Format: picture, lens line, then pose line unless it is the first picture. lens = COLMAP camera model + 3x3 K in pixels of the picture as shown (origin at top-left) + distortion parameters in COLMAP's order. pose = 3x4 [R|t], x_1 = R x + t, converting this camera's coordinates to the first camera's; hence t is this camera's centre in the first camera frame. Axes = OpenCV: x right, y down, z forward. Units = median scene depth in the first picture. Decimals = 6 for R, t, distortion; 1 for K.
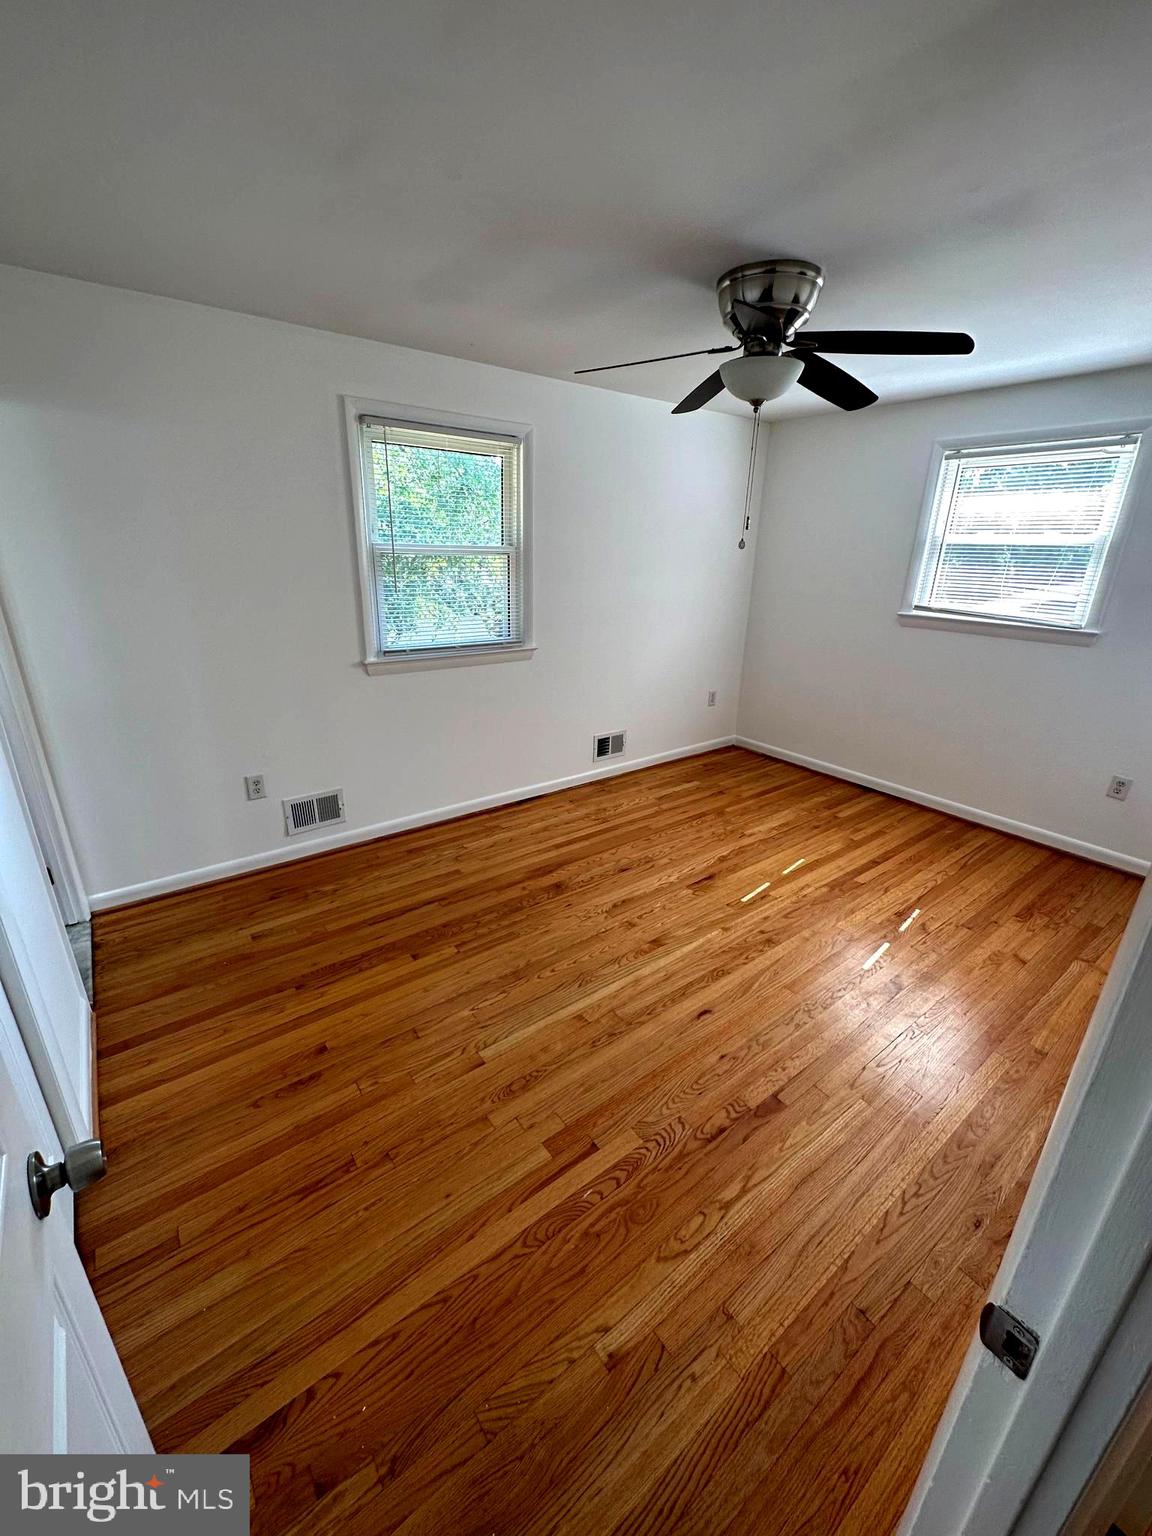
lens RADIAL K [[614.6, 0, 575.5], [0, 614.6, 765.2], [0, 0, 1]] dist [-0.002566, 0.000758]
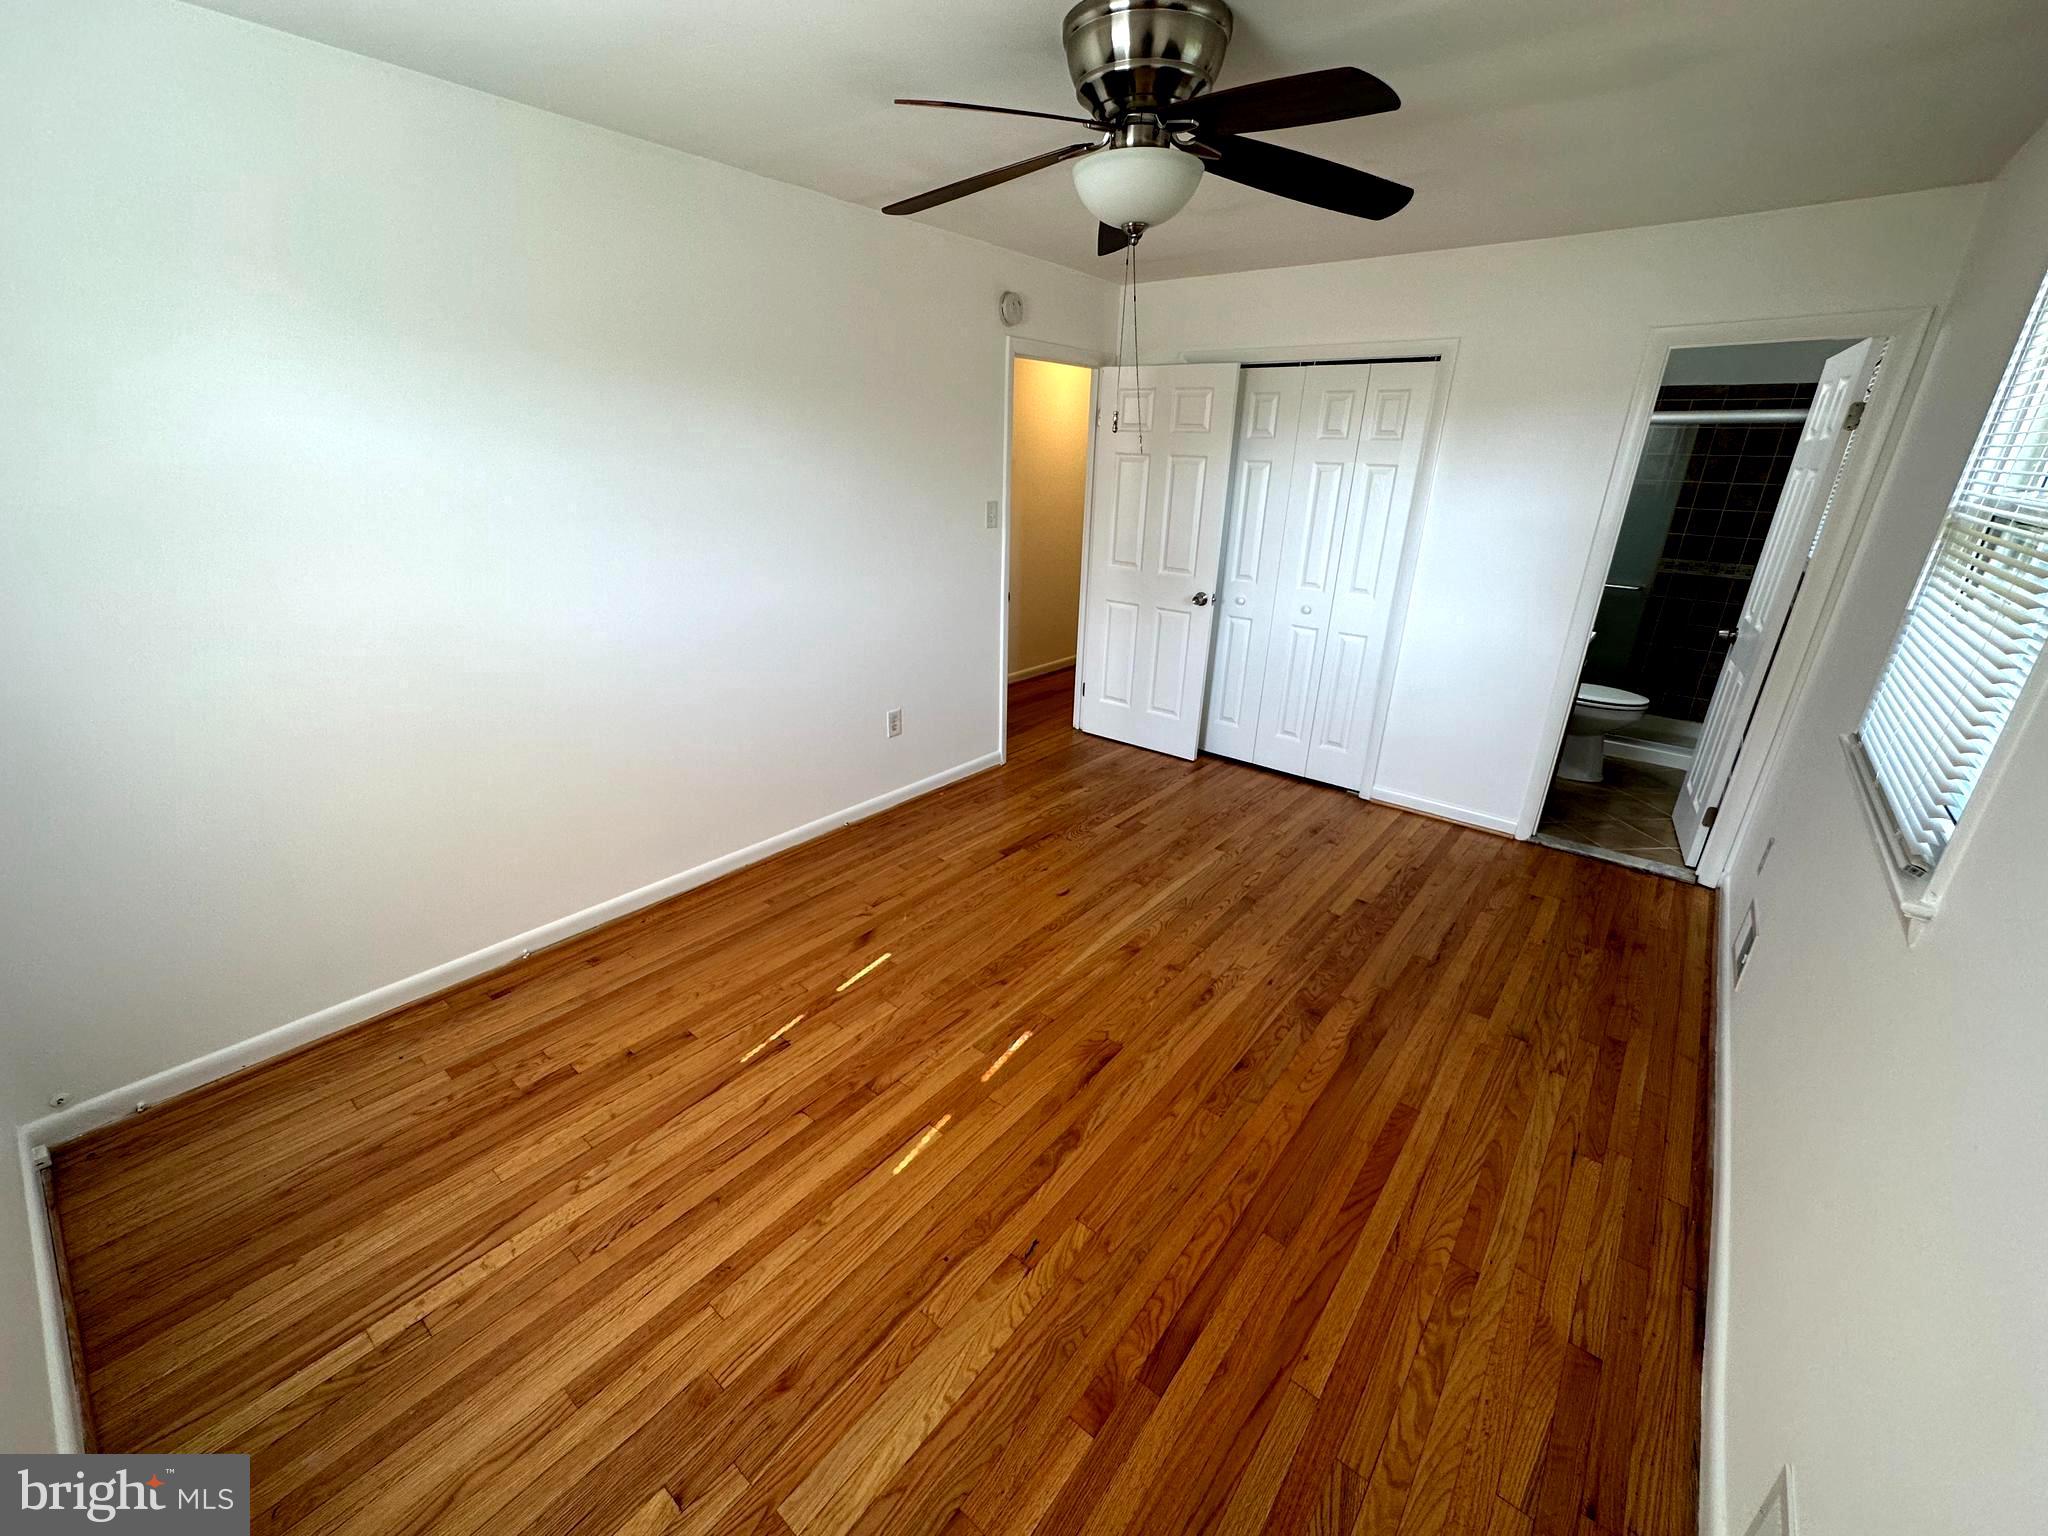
lens RADIAL K [[819.5, 0, 1021.4], [0, 819.5, 768.5], [0, 0, 1]] dist [-0.002566, 0.000758]
pose [[-0.970082, 0.048827, -0.237816, 0.464624], [-0.121344, 0.750920, 0.649149, -0.516259], [0.210277, 0.658586, -0.722529, 1.425388]]
